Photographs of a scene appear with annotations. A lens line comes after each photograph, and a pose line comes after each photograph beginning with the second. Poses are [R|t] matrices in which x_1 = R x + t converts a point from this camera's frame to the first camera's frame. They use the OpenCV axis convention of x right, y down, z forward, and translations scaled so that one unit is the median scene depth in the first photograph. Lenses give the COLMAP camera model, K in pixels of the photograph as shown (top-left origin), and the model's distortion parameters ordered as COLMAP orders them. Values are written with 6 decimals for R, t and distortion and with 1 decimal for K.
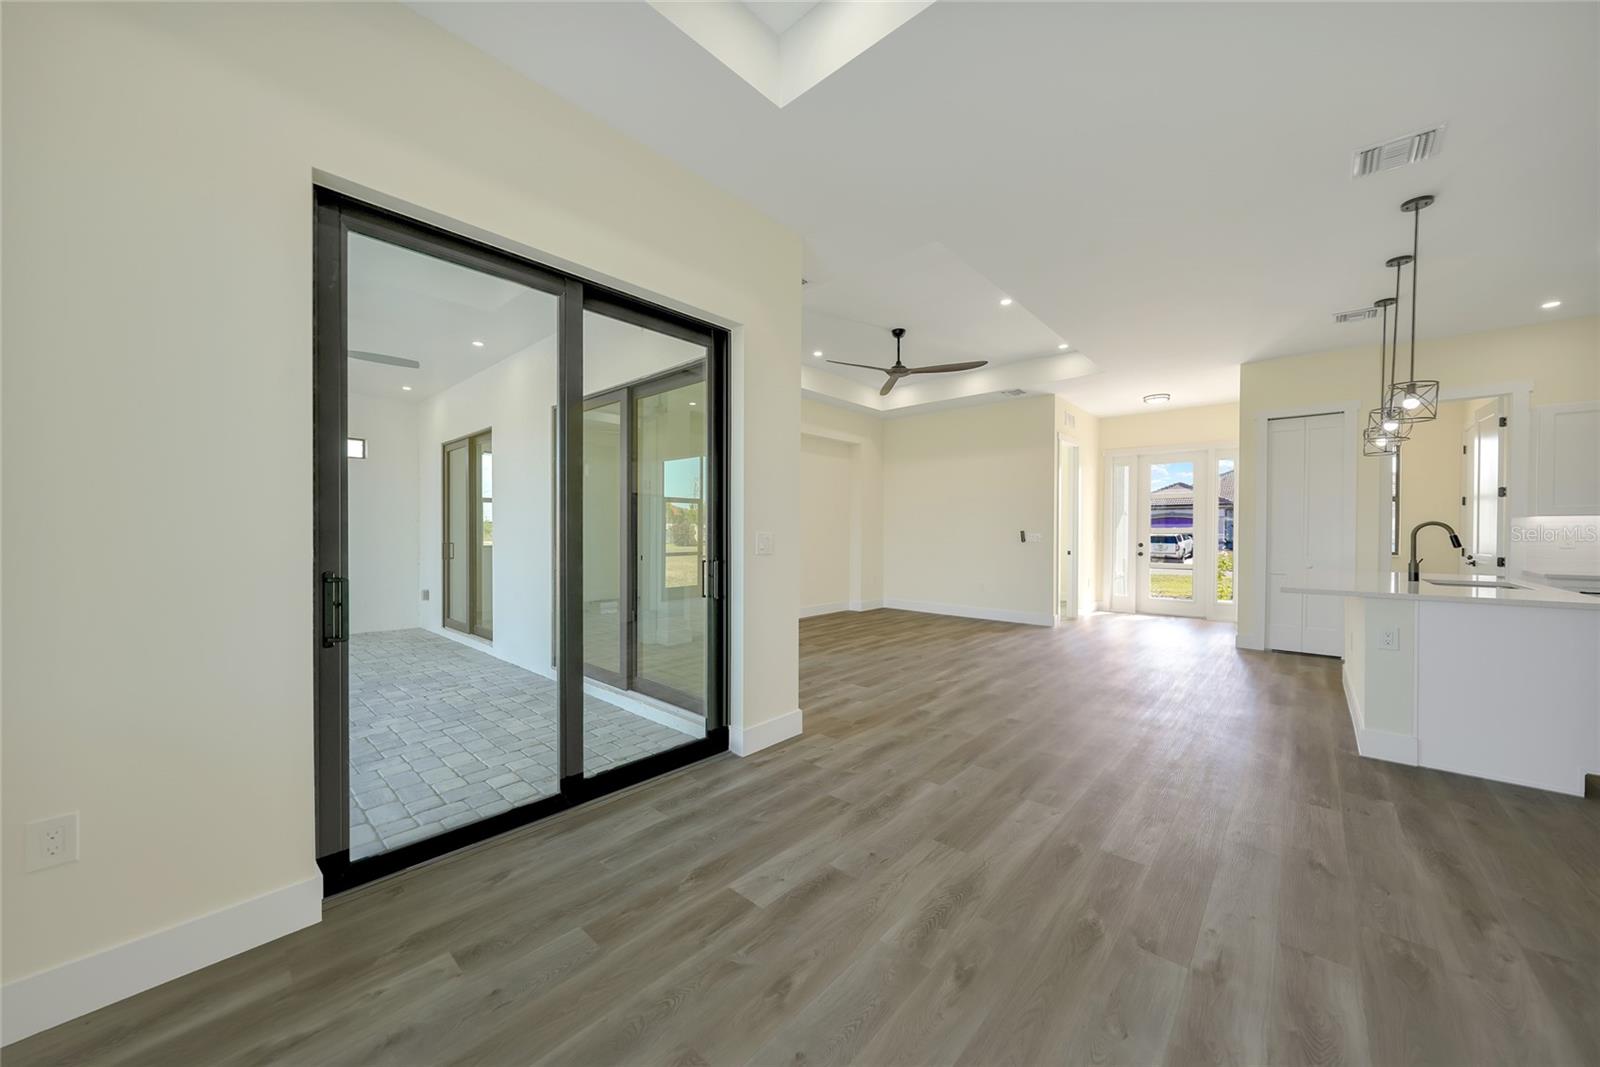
lens RADIAL K [[560.0, 0, 805.7], [0, 560.0, 534.5], [0, 0, 1]] dist [-0.003603, 0.000646]
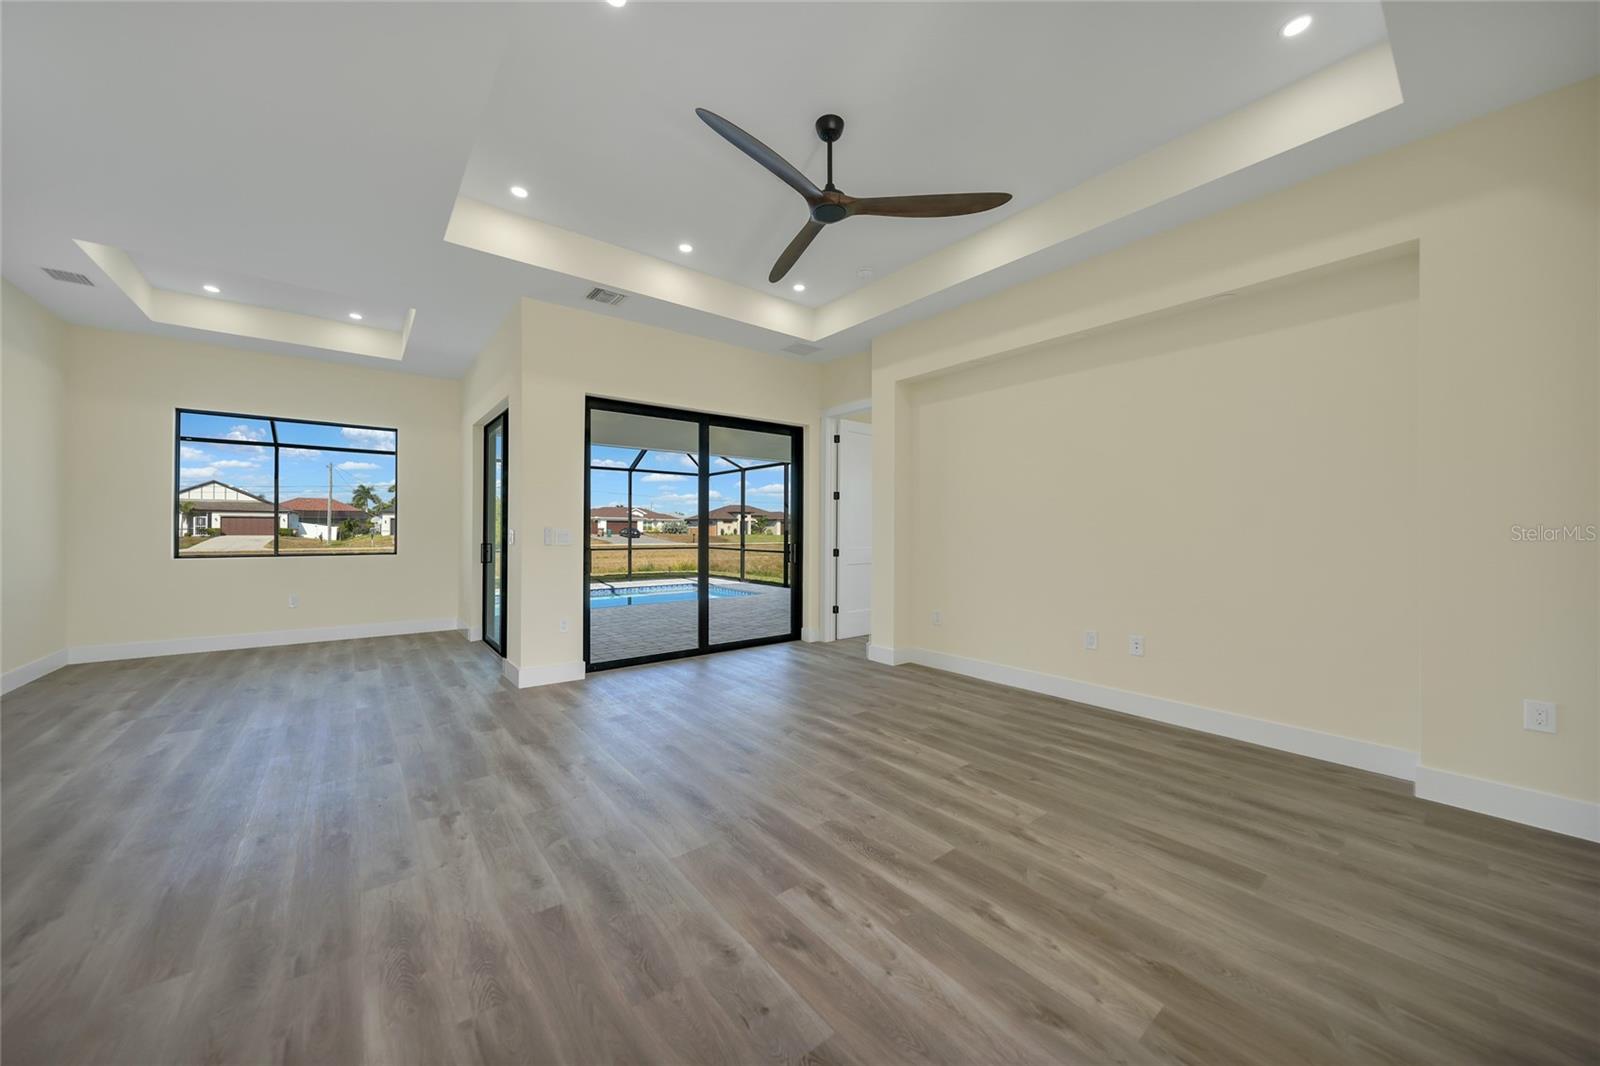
lens RADIAL K [[560.0, 0, 782.7], [0, 560.0, 540.5], [0, 0, 1]] dist [-0.003603, 0.000646]
pose [[-0.175772, 0.014771, -0.984320, 0.854064], [-0.005862, 0.999854, 0.016051, 0.001093], [0.984414, 0.008591, -0.175659, 1.379753]]
